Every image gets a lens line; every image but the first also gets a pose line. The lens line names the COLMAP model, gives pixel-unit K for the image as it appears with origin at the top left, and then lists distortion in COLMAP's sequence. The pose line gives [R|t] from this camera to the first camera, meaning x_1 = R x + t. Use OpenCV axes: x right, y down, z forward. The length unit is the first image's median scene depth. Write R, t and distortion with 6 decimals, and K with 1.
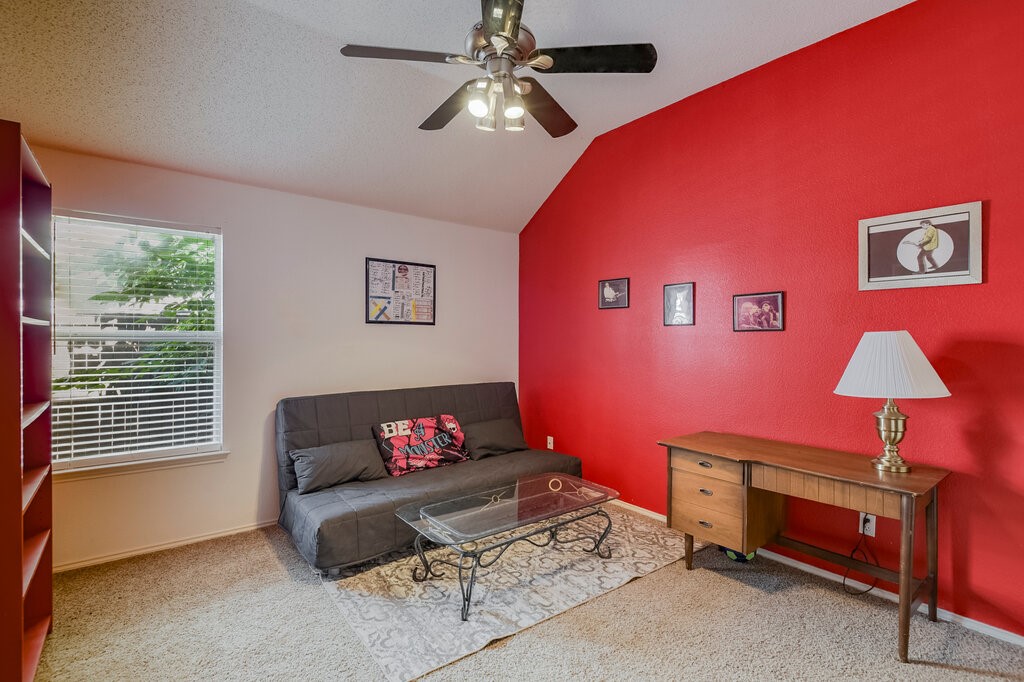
lens RADIAL K [[480.7, 0, 506.9], [0, 480.7, 342.5], [0, 0, 1]] dist [0.041559, -0.026317]
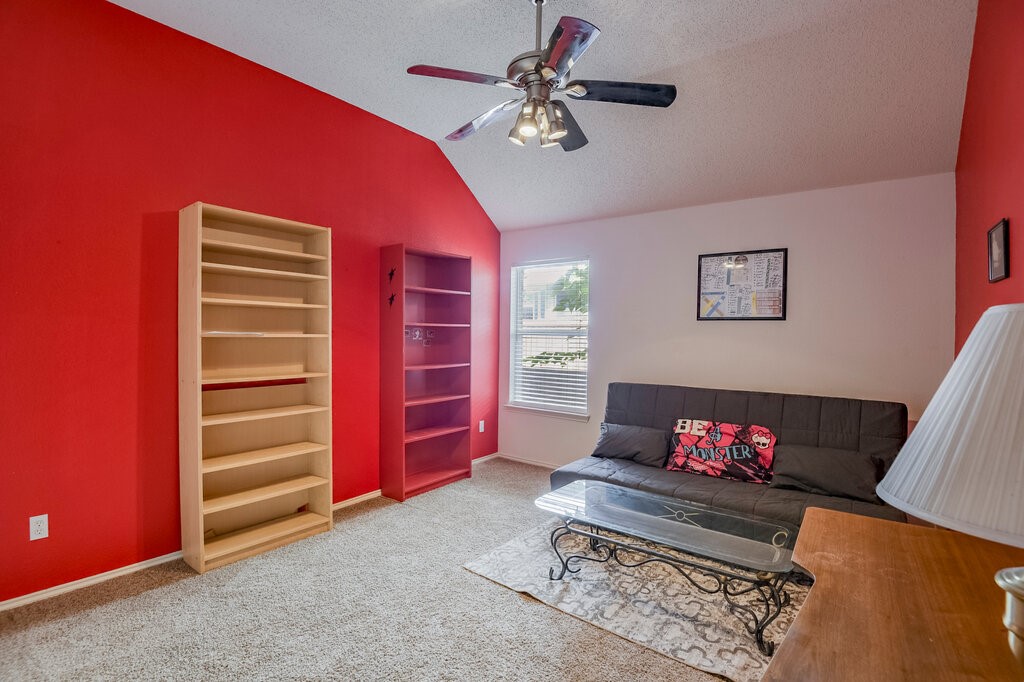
lens RADIAL K [[478.2, 0, 505.8], [0, 478.2, 341.8], [0, 0, 1]] dist [-0.013267, -0.022488]
pose [[0.249133, 0.014397, -0.968362, 0.597323], [-0.023583, 0.999683, 0.008795, 0.005821], [0.968182, 0.020646, 0.249394, 0.378197]]
